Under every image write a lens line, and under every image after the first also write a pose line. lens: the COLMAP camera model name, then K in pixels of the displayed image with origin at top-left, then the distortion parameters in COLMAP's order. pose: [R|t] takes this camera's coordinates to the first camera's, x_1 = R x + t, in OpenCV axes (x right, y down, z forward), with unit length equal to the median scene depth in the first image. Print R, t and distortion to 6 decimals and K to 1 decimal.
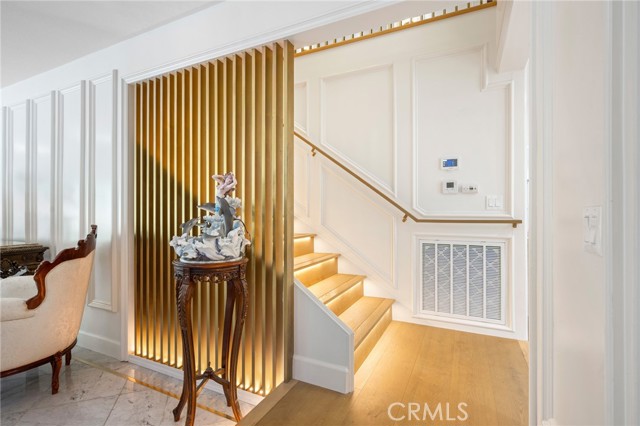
lens RADIAL K [[301.3, 0, 320.0], [0, 301.3, 213.0], [0, 0, 1]] dist [0.004334, 0.000088]
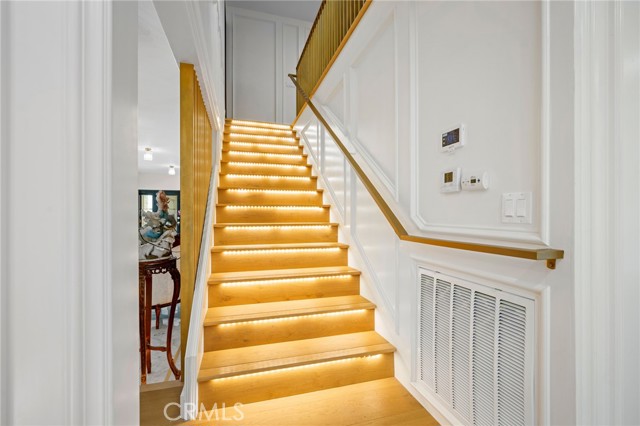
lens RADIAL K [[285.0, 0, 320.0], [0, 285.0, 213.0], [0, 0, 1]] dist [-0.001274, -0.000164]
pose [[0.671623, -0.007229, -0.740858, 0.691864], [0.004476, 0.999974, -0.005699, -0.025283], [0.740880, 0.000511, 0.671637, 0.483053]]
